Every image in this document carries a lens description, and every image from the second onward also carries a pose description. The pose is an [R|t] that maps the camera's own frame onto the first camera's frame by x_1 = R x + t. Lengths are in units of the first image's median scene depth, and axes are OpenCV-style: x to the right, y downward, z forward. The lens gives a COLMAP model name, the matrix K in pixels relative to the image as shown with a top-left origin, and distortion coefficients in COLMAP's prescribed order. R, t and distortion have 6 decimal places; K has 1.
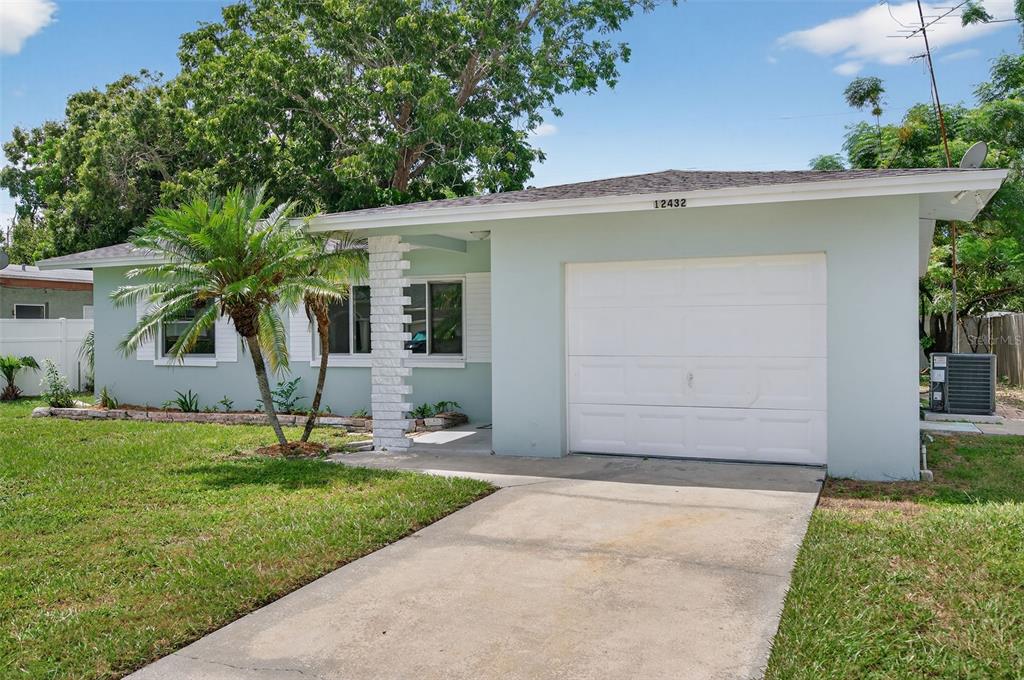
lens RADIAL K [[864.3, 0, 519.6], [0, 864.3, 337.1], [0, 0, 1]] dist [0.002933, -0.013310]
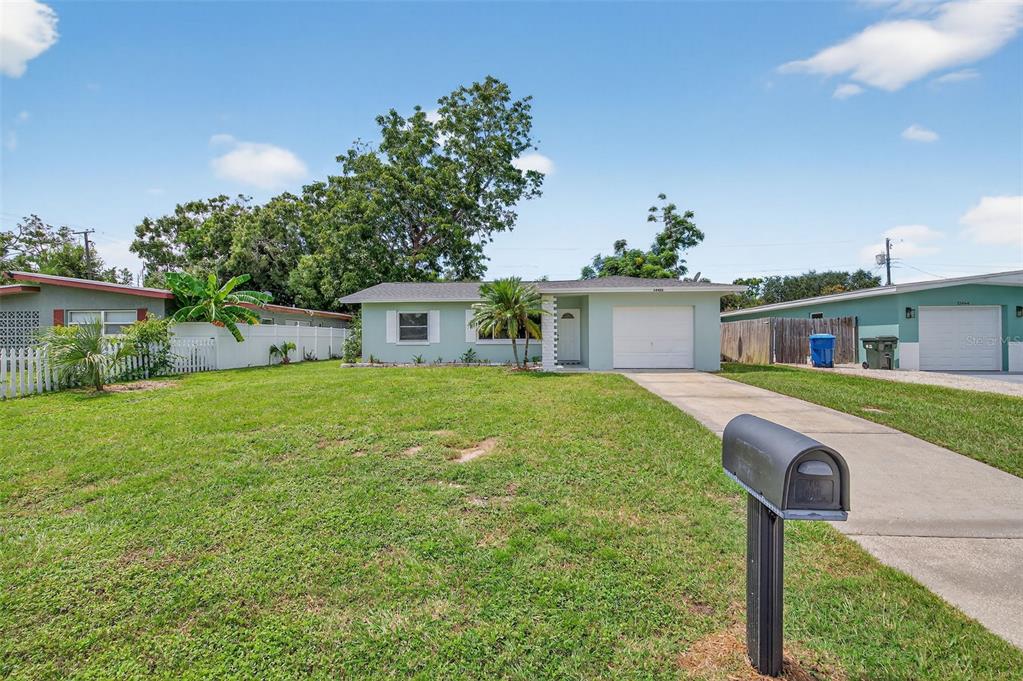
lens RADIAL K [[451.8, 0, 513.4], [0, 451.8, 331.8], [0, 0, 1]] dist [0.006615, -0.000724]
pose [[0.942266, 0.007553, 0.334780, -0.294918], [0.002056, 0.999596, -0.028340, 0.017786], [-0.334859, 0.027392, 0.941870, -0.140554]]
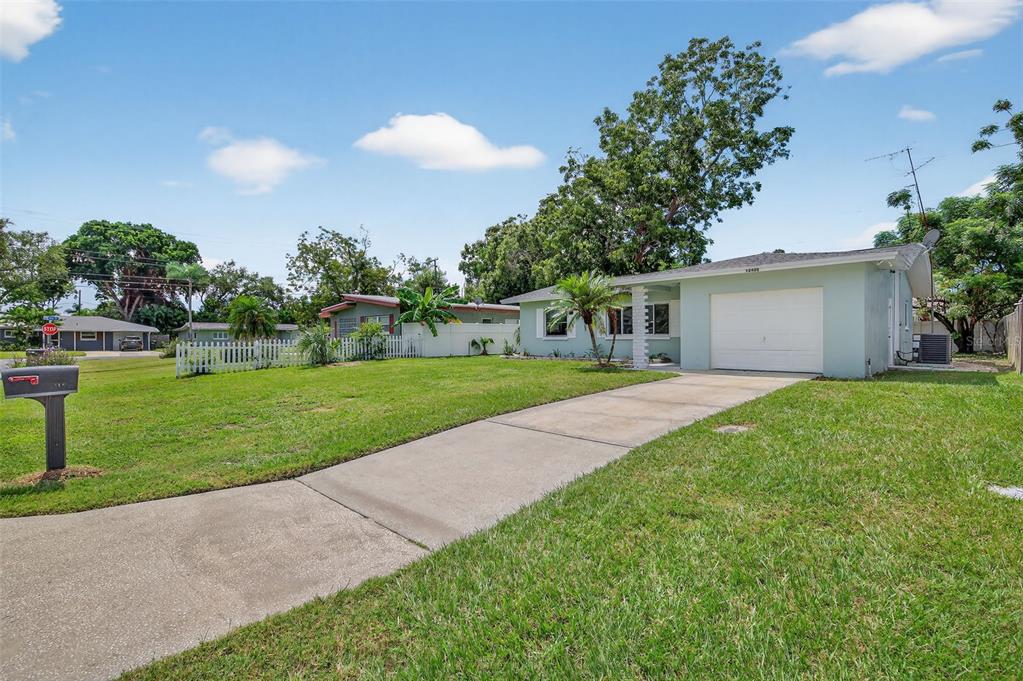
lens RADIAL K [[477.2, 0, 520.2], [0, 477.2, 334.7], [0, 0, 1]] dist [0.015357, 0.001732]
pose [[0.932443, 0.000454, -0.361316, 0.013789], [-0.005455, 0.999903, -0.012820, 0.019883], [0.361275, 0.013925, 0.932355, -0.190558]]
